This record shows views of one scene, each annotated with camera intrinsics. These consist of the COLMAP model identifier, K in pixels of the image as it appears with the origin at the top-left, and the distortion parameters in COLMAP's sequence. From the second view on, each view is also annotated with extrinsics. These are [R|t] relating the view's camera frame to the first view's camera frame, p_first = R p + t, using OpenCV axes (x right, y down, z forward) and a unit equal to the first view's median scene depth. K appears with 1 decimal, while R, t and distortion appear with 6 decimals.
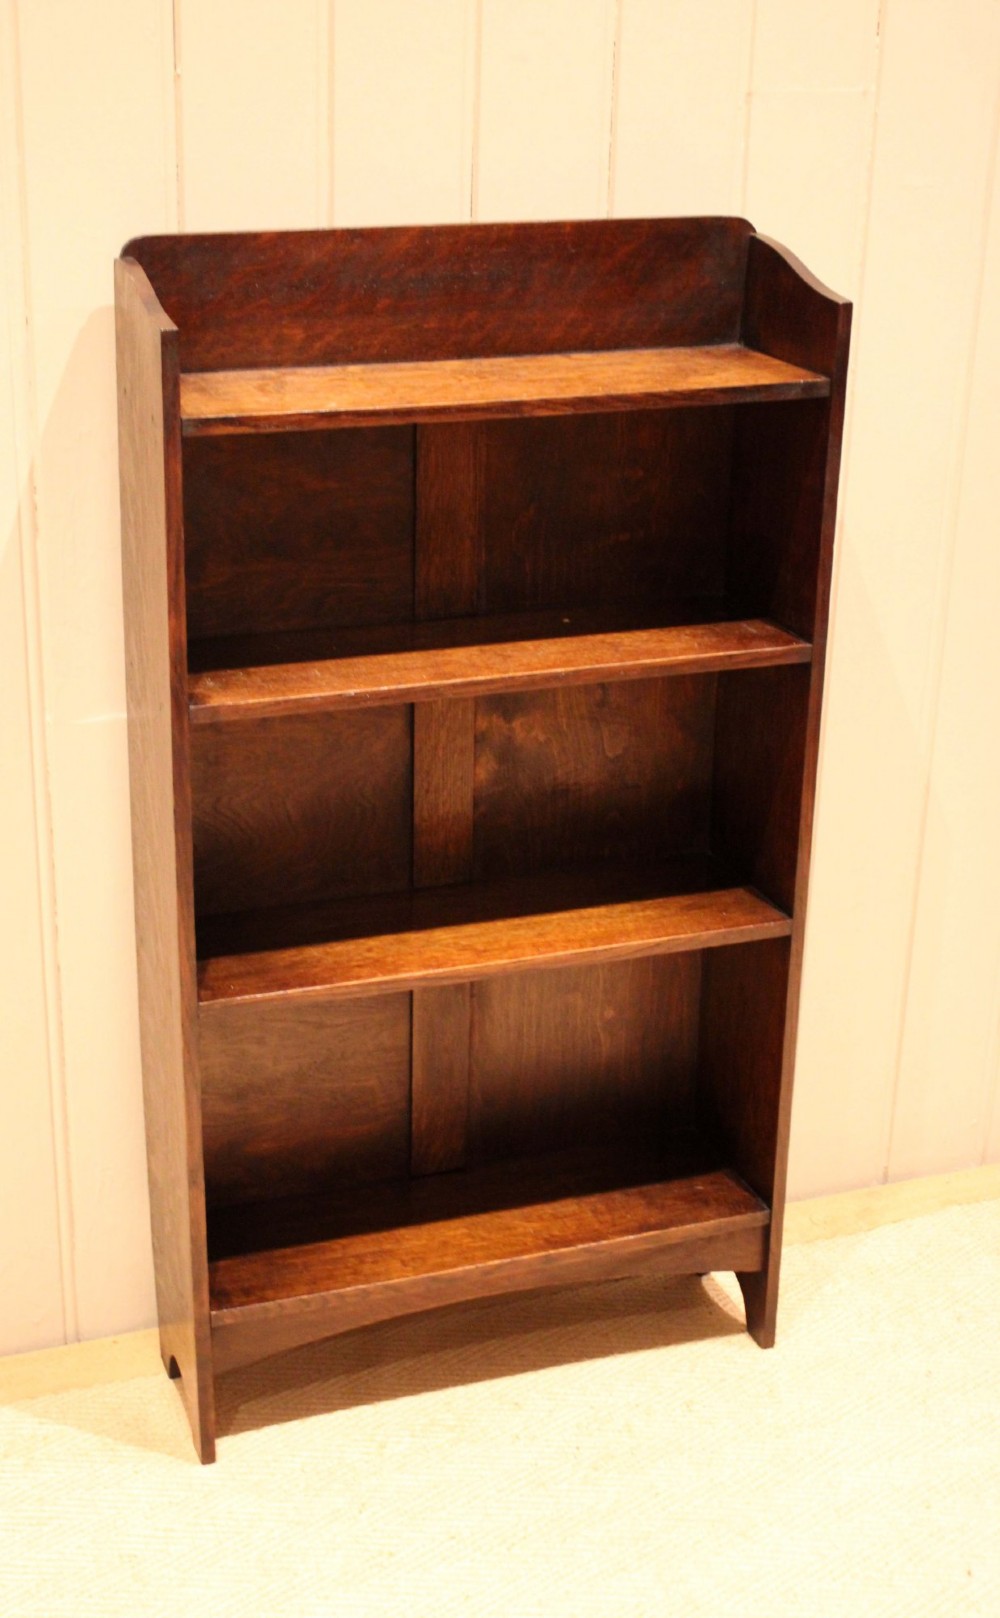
lens RADIAL K [[2265.0, 0, 401.9], [0, 2265.0, 809.0], [0, 0, 1]] dist [-0.041918, 0.000000]
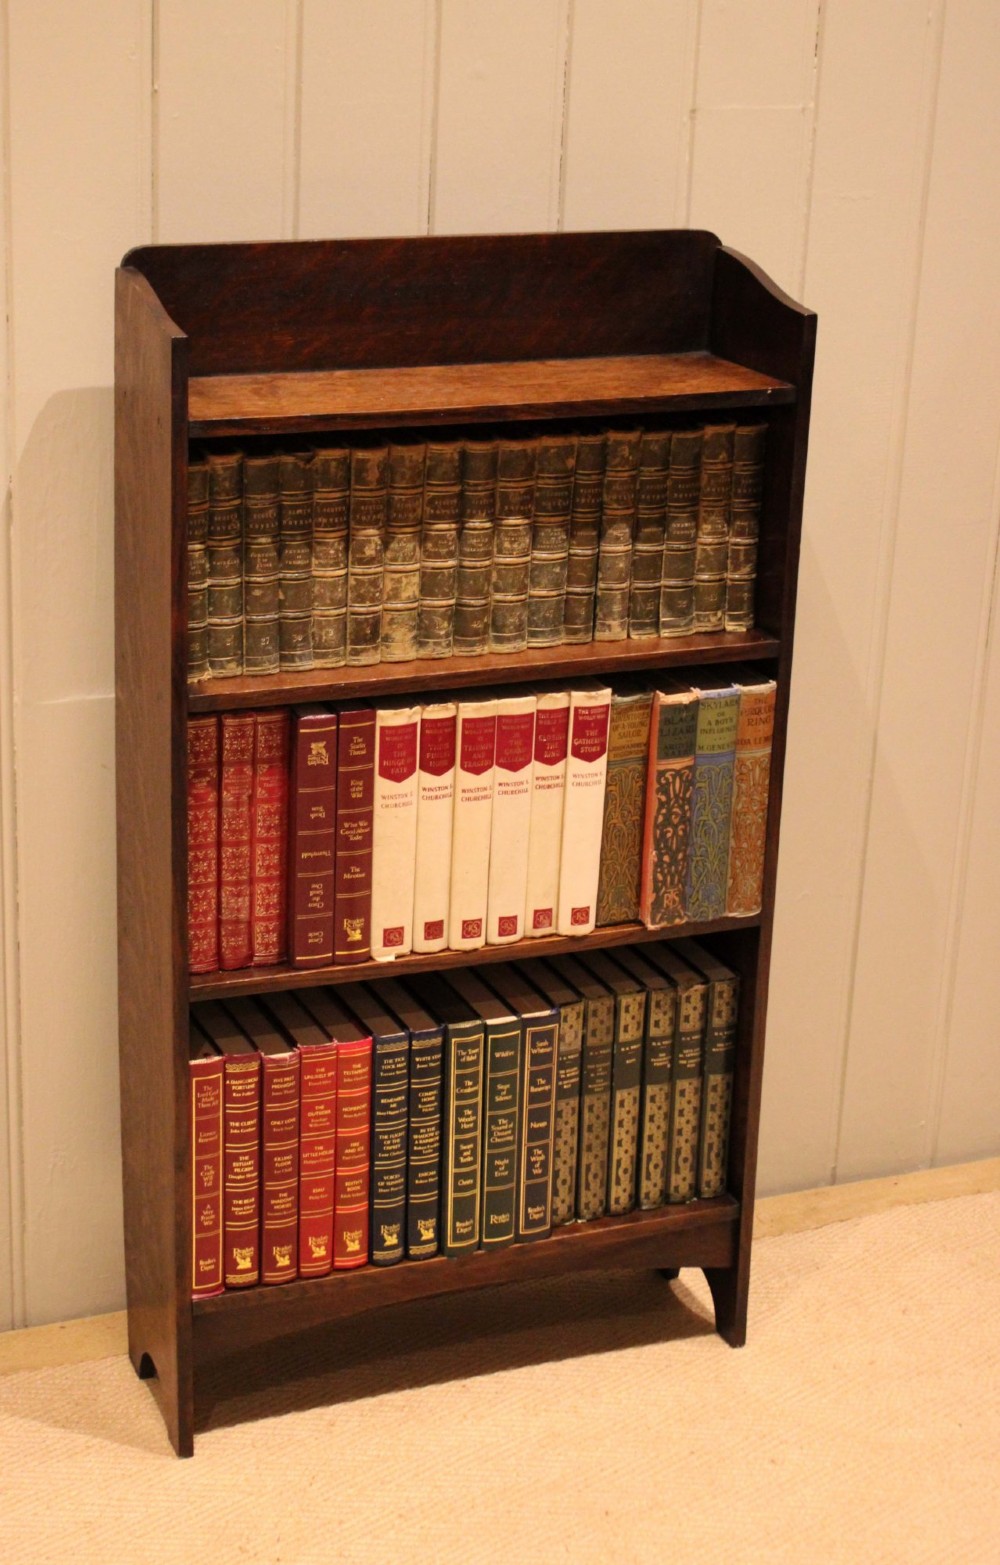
lens RADIAL K [[2612.3, 0, 376.0], [0, 2612.3, 719.0], [0, 0, 1]] dist [-0.003671, 0.000000]
pose [[0.999171, 0.001581, 0.040682, -0.051145], [0.000703, 0.998426, -0.056074, 0.029704], [-0.040707, 0.056056, 0.997597, -0.181451]]
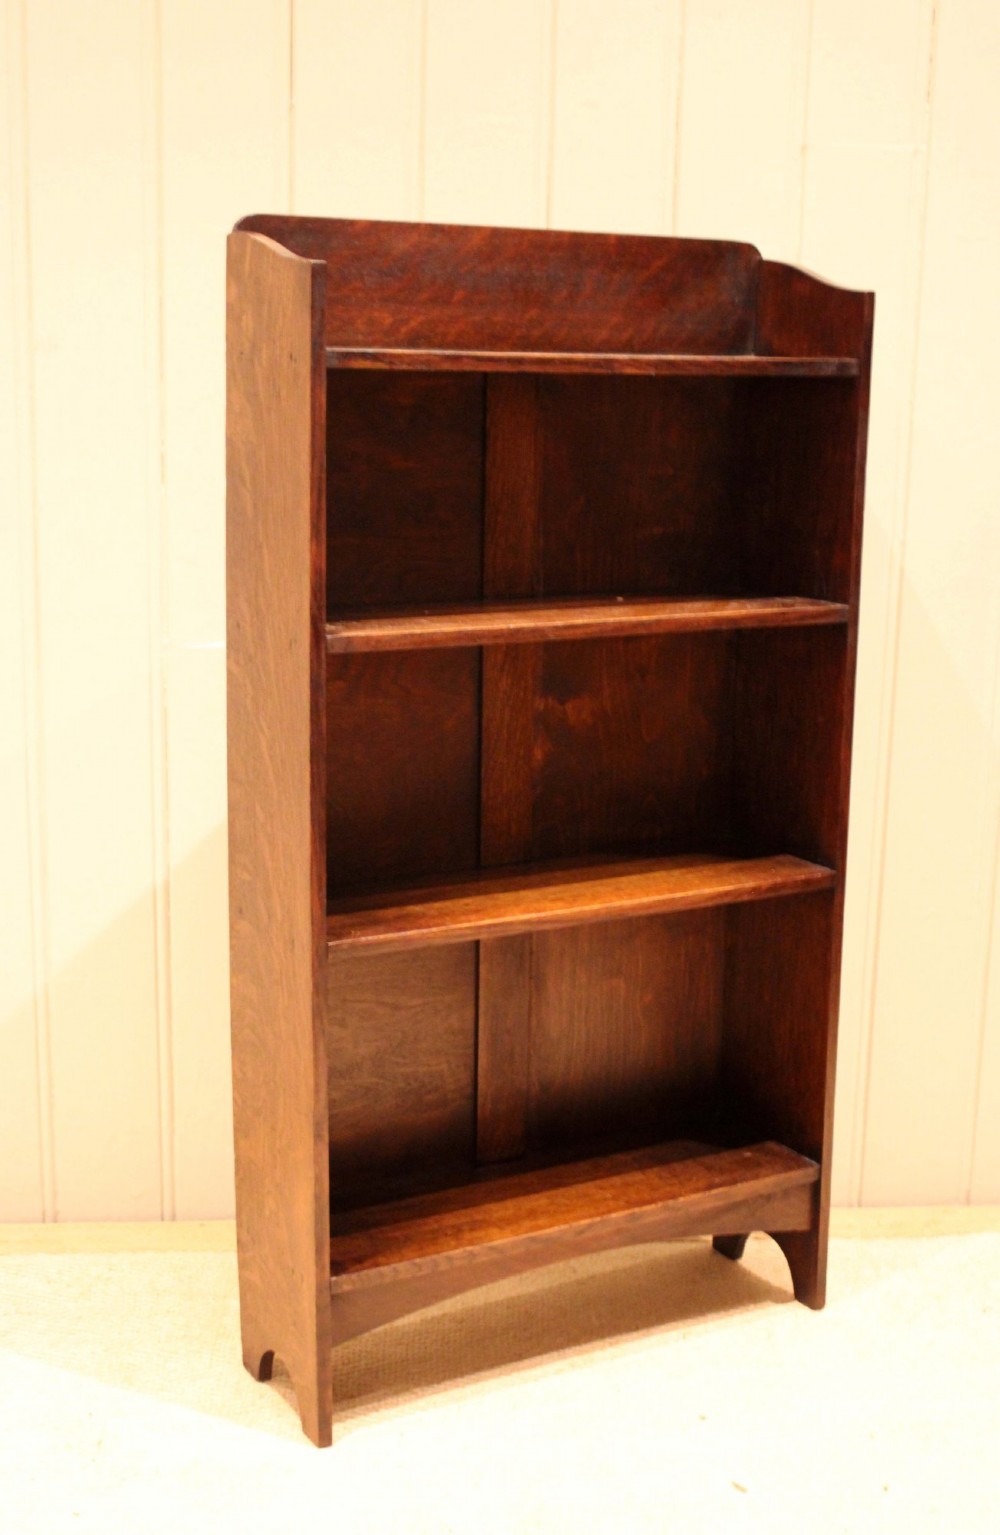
lens RADIAL K [[2042.5, 0, 487.5], [0, 2042.5, 793.3], [0, 0, 1]] dist [-0.057032, 0.000000]
pose [[0.979298, -0.035163, 0.199348, -0.189973], [0.068040, 0.984678, -0.160561, 0.163155], [-0.190648, 0.170801, 0.966685, 0.087027]]
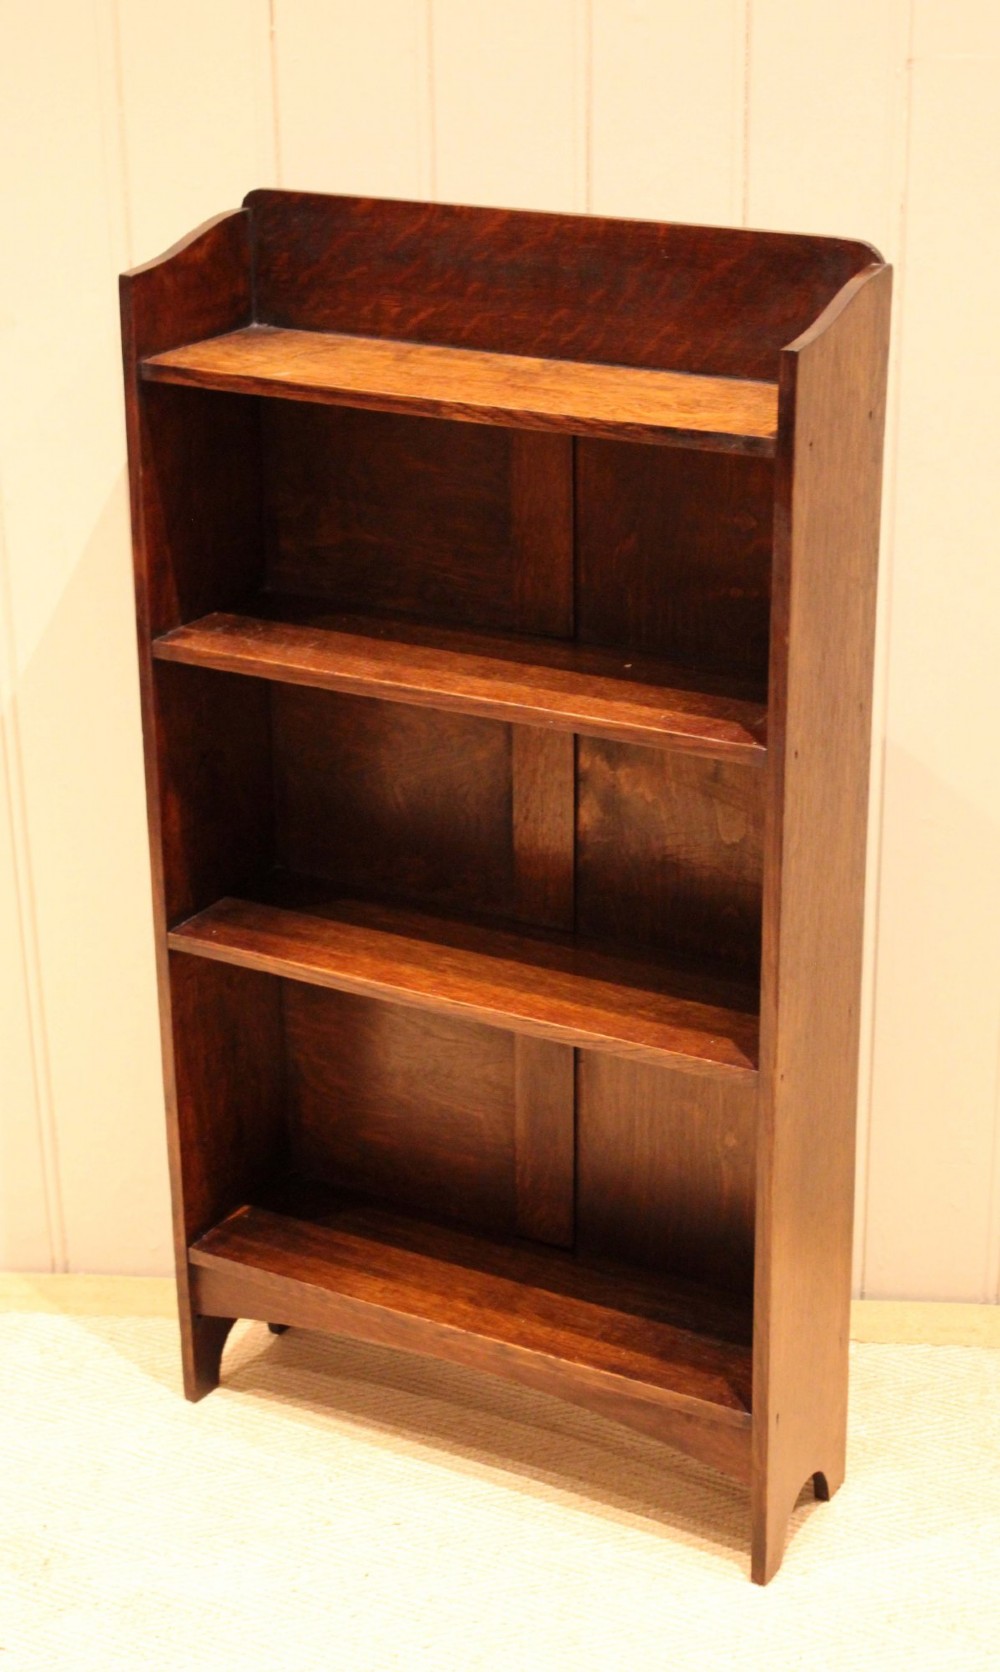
lens RADIAL K [[2804.6, 0, 492.7], [0, 2804.6, 879.4], [0, 0, 1]] dist [-0.004257, 0.000000]
pose [[0.666061, 0.270501, -0.695120, 0.845541], [-0.268222, 0.956446, 0.115185, -0.117793], [0.696003, 0.109726, 0.709606, 0.186489]]
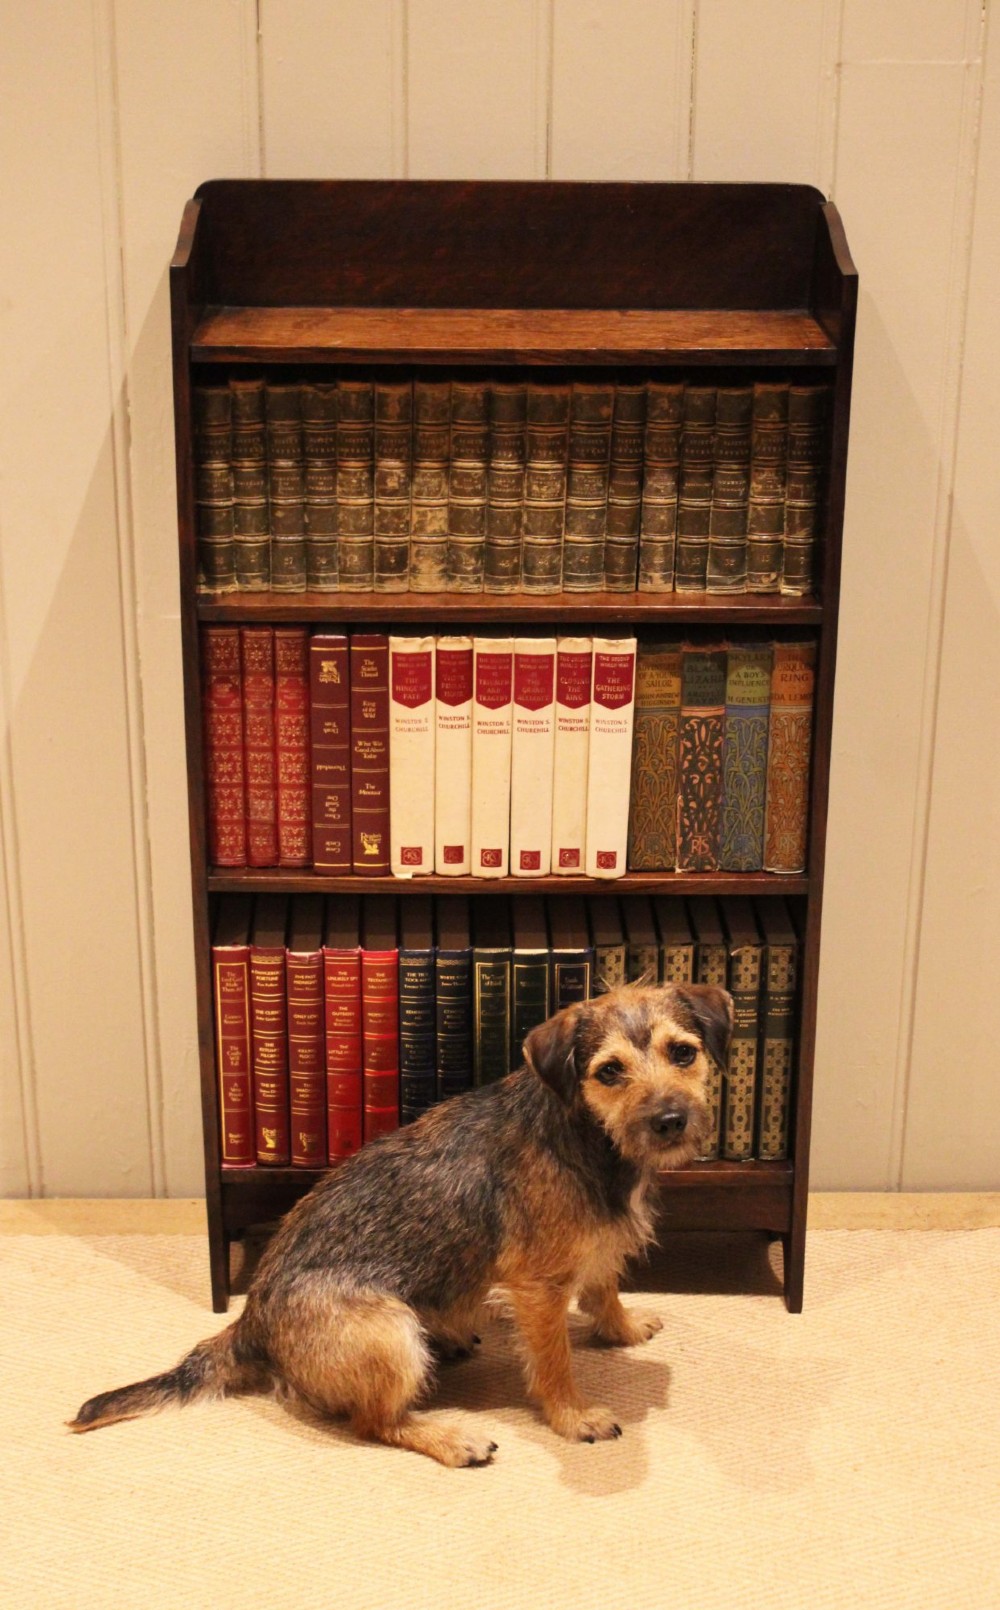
lens RADIAL K [[2667.7, 0, 449.6], [0, 2667.7, 853.1], [0, 0, 1]] dist [-0.032272, 0.000000]
pose [[0.948026, 0.119873, -0.294749, 0.385008], [-0.115366, 0.992785, 0.032697, 0.017333], [0.296542, 0.003006, 0.955015, -0.198112]]
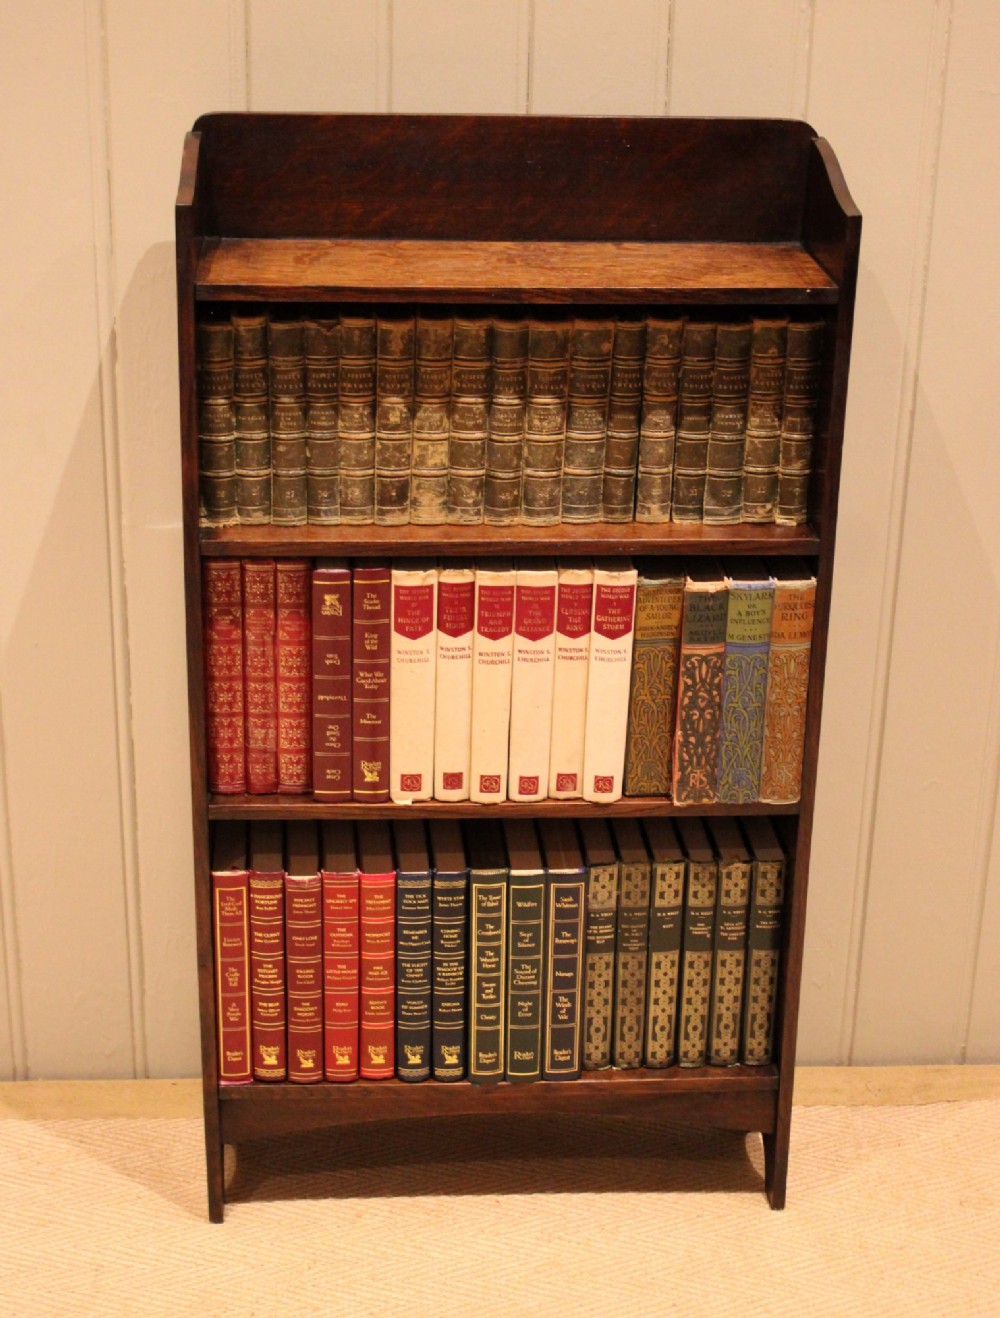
lens RADIAL K [[2290.8, 0, 472.3], [0, 2290.8, 626.1], [0, 0, 1]] dist [0.008663, 0.000000]
pose [[0.965281, 0.111396, -0.236269, 0.276693], [-0.109134, 0.993768, 0.022671, -0.039065], [0.237322, 0.003902, 0.971423, -0.057151]]
